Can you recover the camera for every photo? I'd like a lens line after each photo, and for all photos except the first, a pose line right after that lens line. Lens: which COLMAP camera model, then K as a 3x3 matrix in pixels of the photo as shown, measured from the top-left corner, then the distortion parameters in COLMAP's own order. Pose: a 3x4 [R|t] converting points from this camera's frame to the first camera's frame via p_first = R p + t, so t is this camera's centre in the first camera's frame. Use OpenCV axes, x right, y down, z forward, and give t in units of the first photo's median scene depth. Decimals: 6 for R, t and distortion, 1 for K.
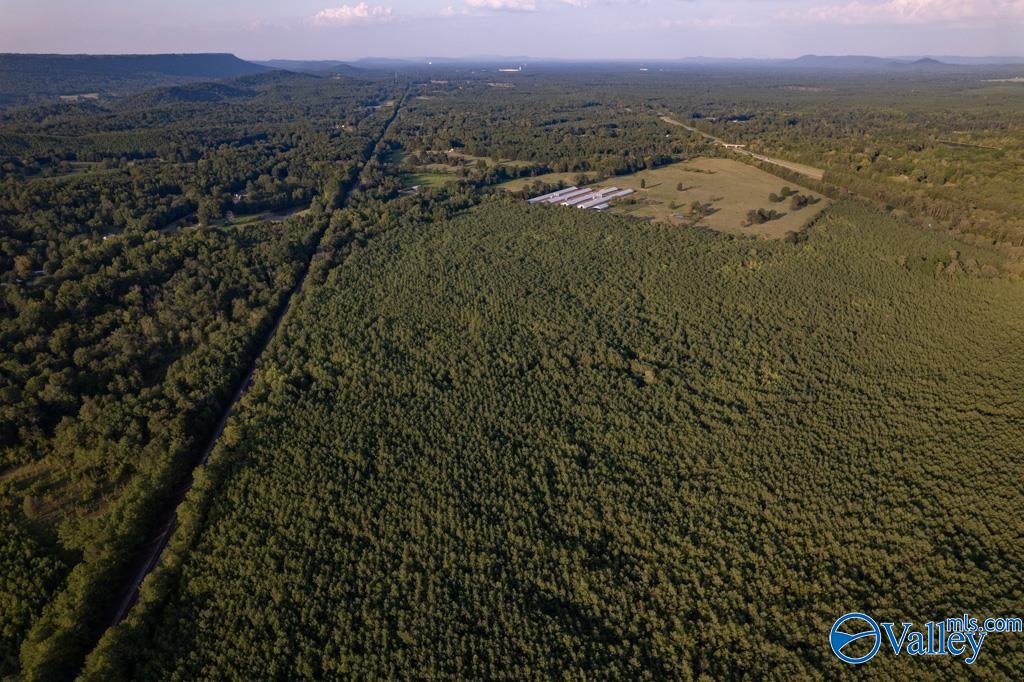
lens RADIAL K [[656.2, 0, 514.8], [0, 656.2, 343.8], [0, 0, 1]] dist [-0.081138, 0.073974]
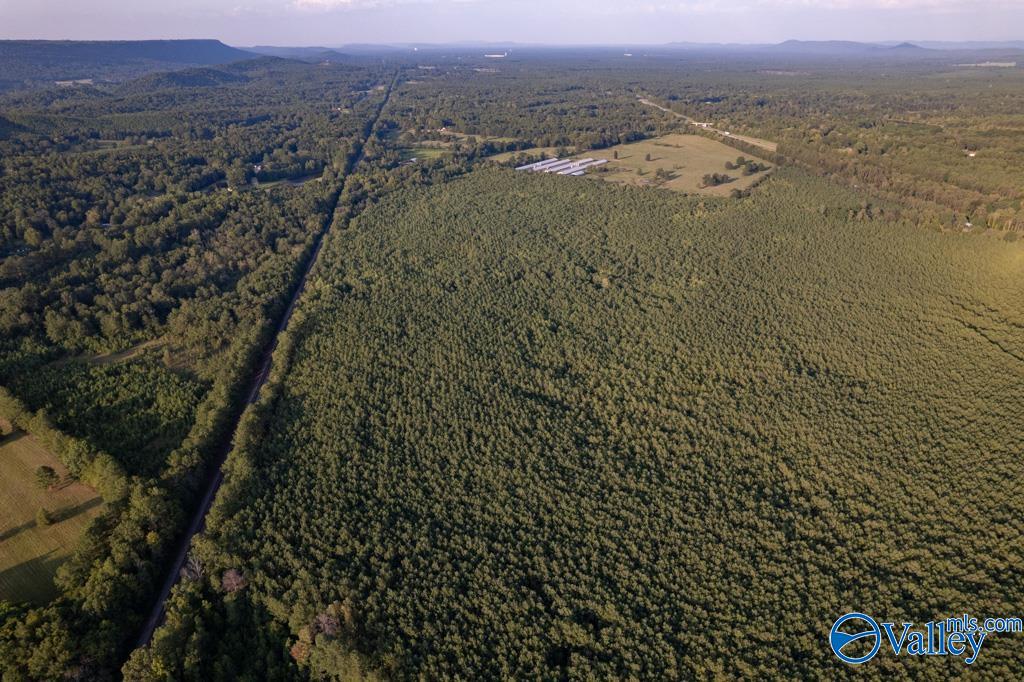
lens RADIAL K [[656.2, 0, 514.8], [0, 656.2, 343.8], [0, 0, 1]] dist [-0.081138, 0.073974]
pose [[0.999790, -0.009868, 0.017939, -0.003172], [0.009531, 0.999778, 0.018792, 0.123811], [-0.018120, -0.018617, 0.999662, -0.277530]]
